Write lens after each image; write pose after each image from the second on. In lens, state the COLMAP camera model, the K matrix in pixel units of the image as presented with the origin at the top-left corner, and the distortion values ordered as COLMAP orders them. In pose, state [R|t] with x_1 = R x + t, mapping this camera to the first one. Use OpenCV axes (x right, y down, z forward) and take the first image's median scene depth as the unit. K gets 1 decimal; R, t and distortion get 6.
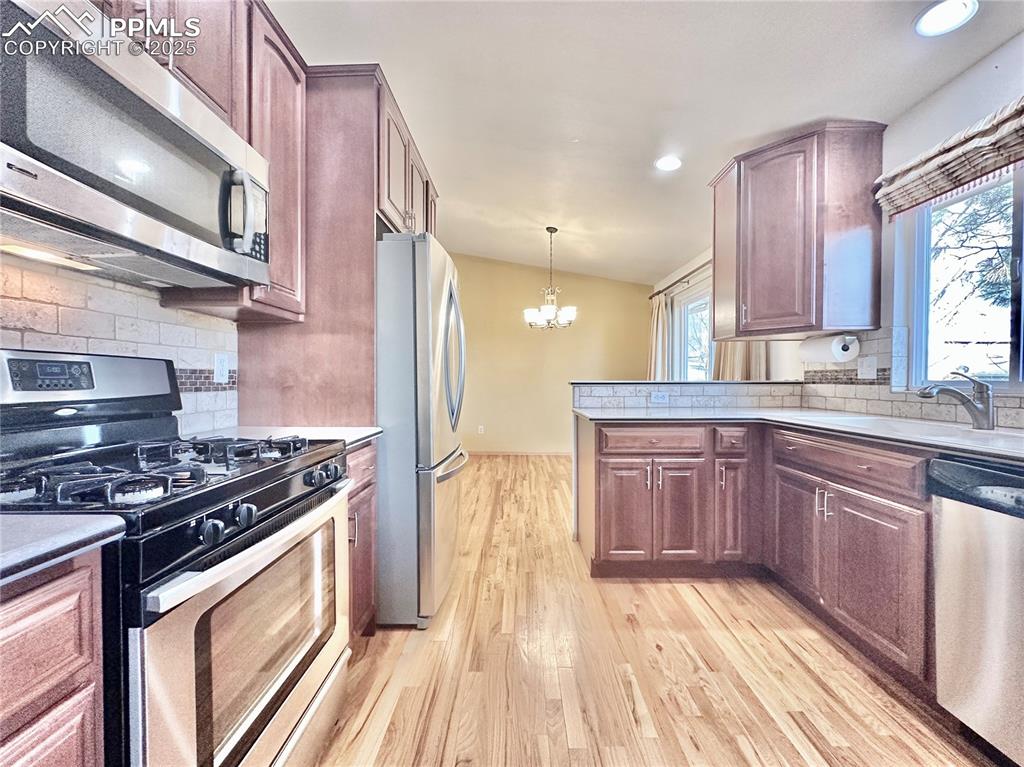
lens RADIAL K [[406.8, 0, 512.0], [0, 406.8, 383.5], [0, 0, 1]] dist [0.000843, 0.000161]
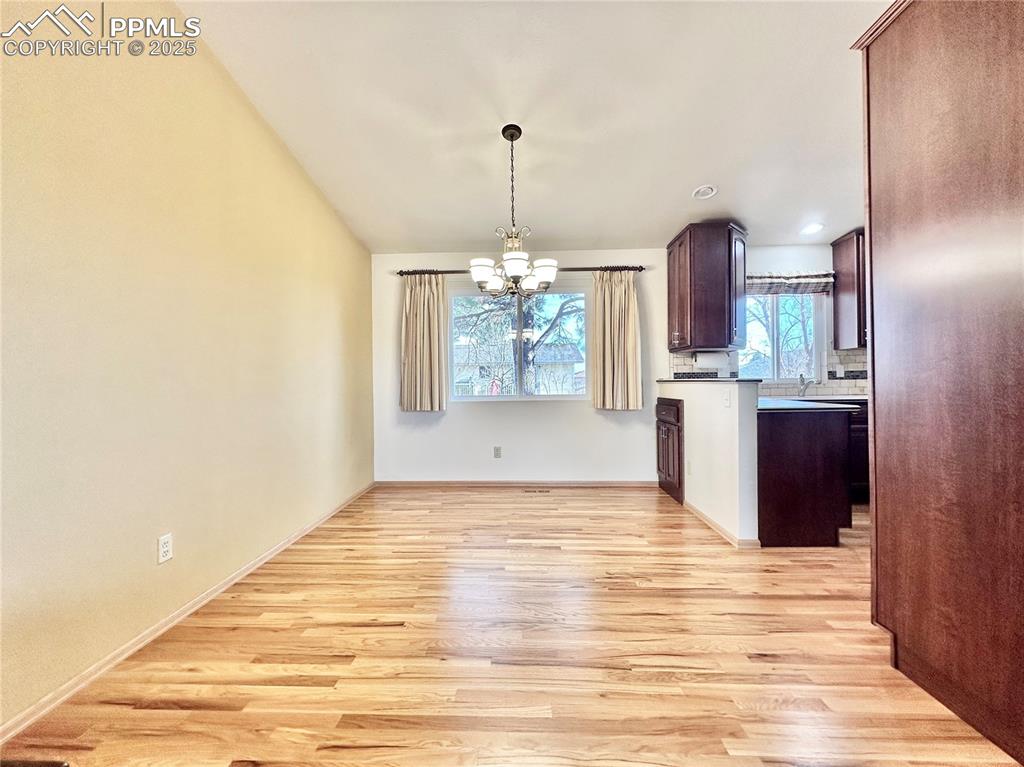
lens RADIAL K [[406.8, 0, 512.0], [0, 406.8, 383.5], [0, 0, 1]] dist [0.000843, 0.000161]
pose [[0.029350, -0.011837, 0.999499, -0.761537], [0.028312, 0.999539, 0.011006, -0.024869], [-0.999168, 0.027975, 0.029672, 1.445860]]
